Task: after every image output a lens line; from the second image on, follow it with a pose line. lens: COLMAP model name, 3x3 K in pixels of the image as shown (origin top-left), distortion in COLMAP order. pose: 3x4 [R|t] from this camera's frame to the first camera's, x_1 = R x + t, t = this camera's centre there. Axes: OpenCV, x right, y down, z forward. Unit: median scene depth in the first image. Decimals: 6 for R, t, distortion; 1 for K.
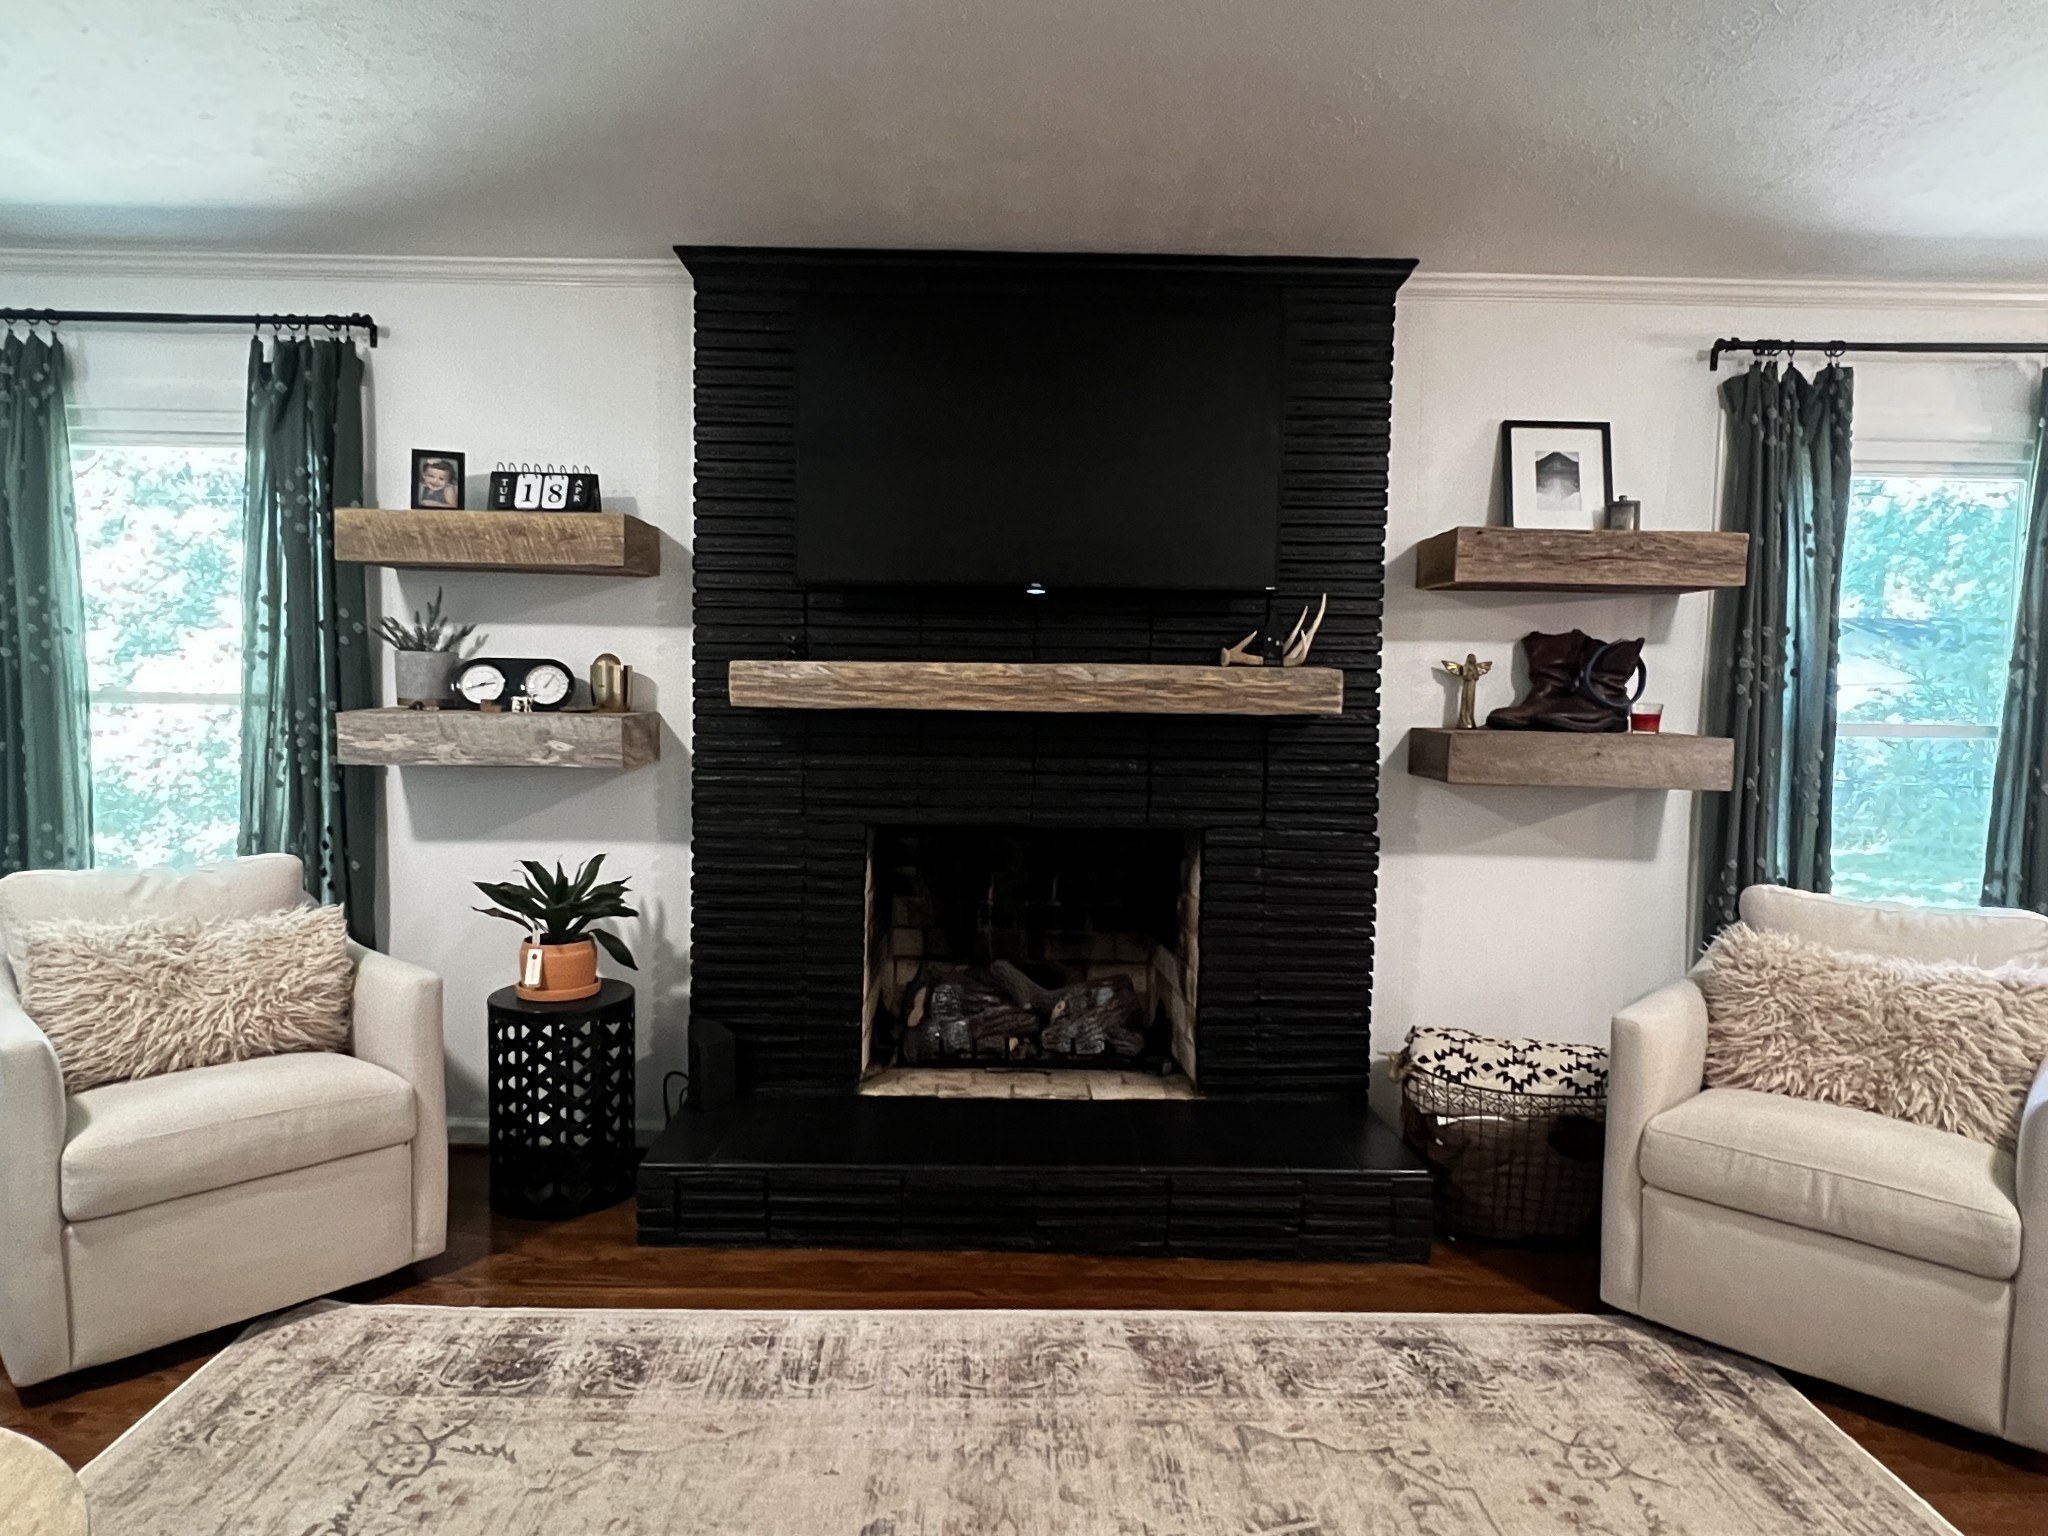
lens RADIAL K [[1209.2, 0, 1008.4], [0, 1209.2, 769.5], [0, 0, 1]] dist [-0.001937, -0.000463]
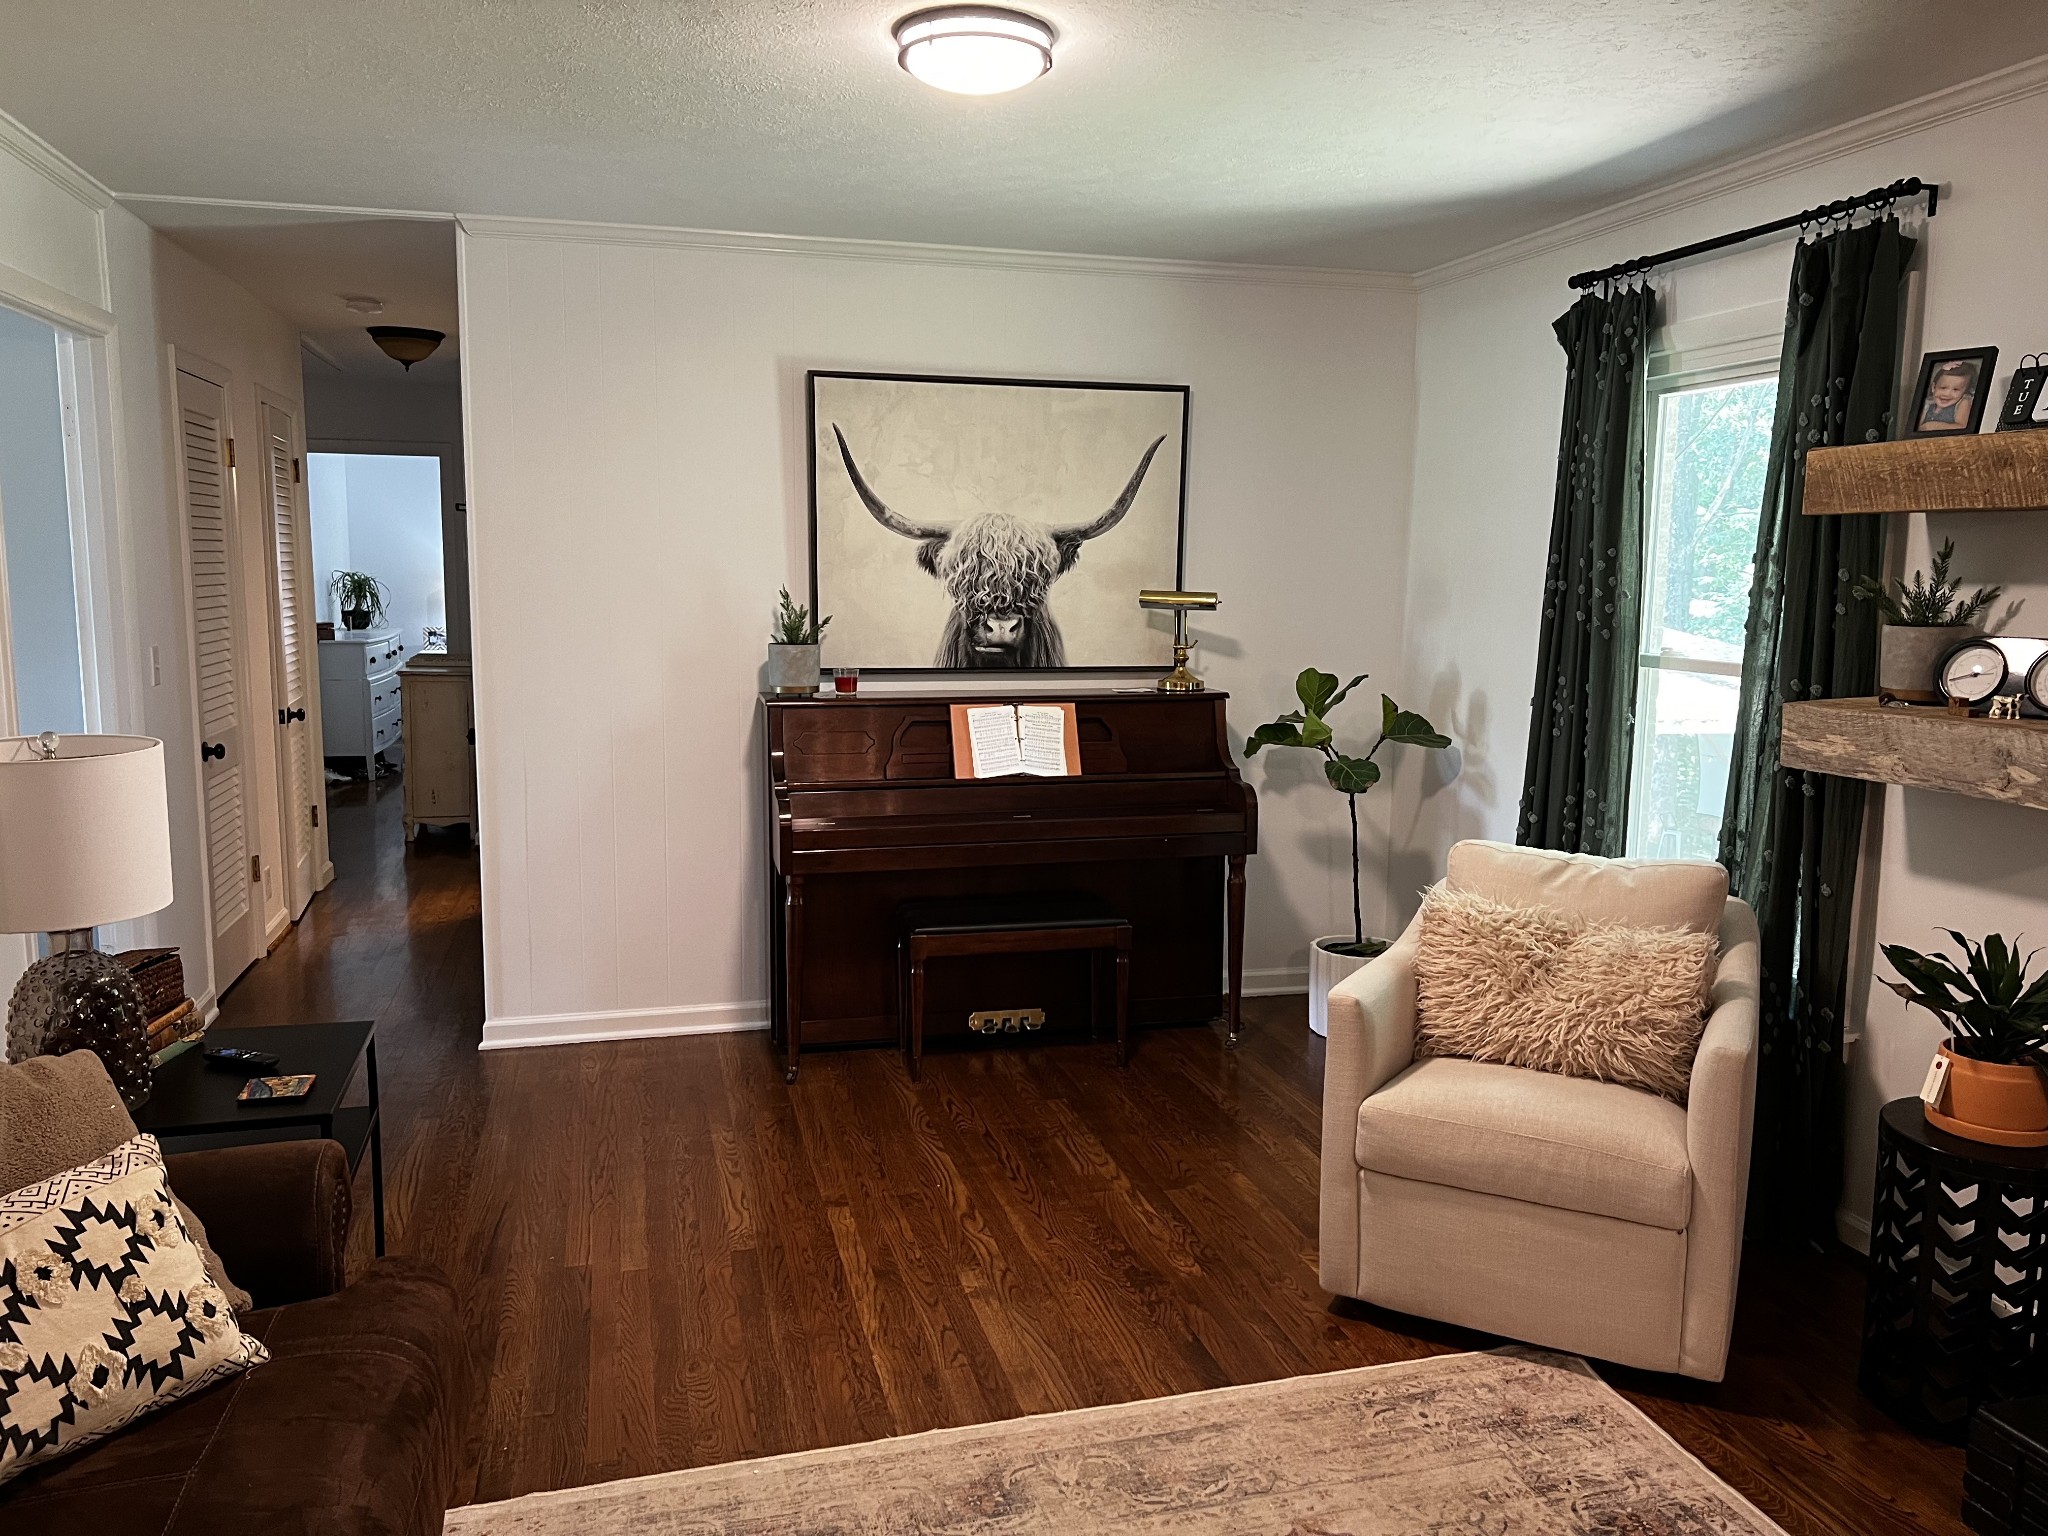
lens RADIAL K [[1530.1, 0, 1028.9], [0, 1530.1, 785.5], [0, 0, 1]] dist [0.053288, -0.061109]
pose [[0.261328, 0.122563, -0.957437, 0.316228], [-0.060361, 0.992040, 0.110517, -0.076085], [0.963361, 0.028910, 0.266645, 0.230216]]
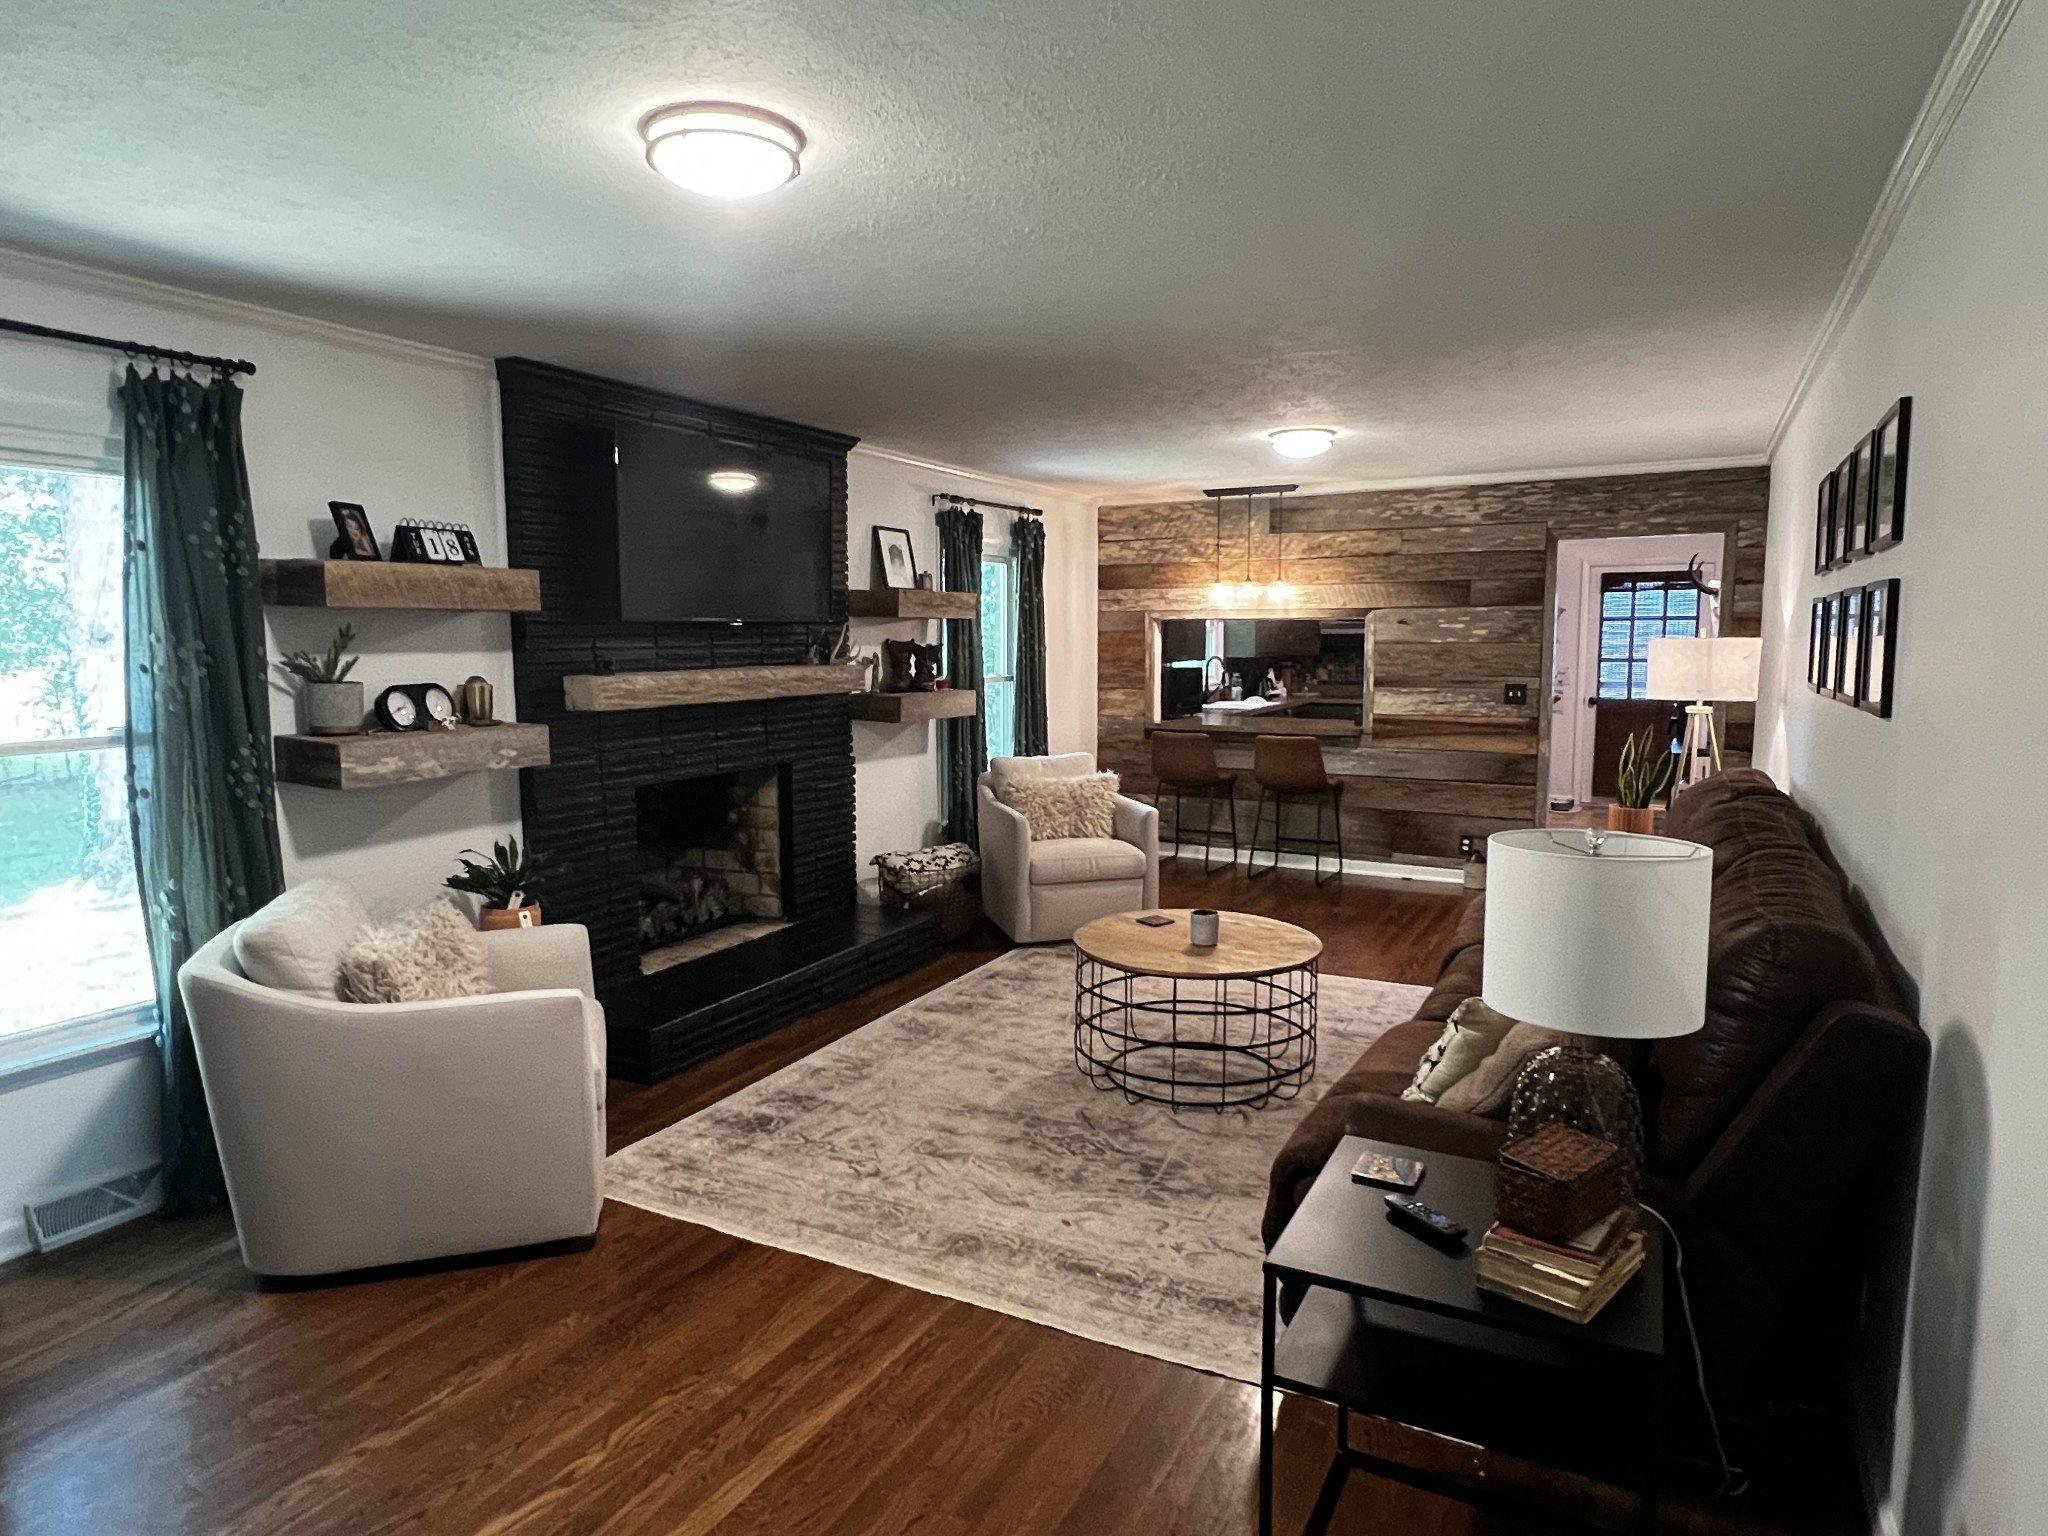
lens RADIAL K [[1209.2, 0, 1007.9], [0, 1209.2, 765.3], [0, 0, 1]] dist [-0.001937, -0.000463]
pose [[0.479021, -0.115951, 0.870112, -1.226592], [0.066083, 0.993188, 0.095972, -0.093343], [-0.875313, 0.011527, 0.483420, -0.075436]]
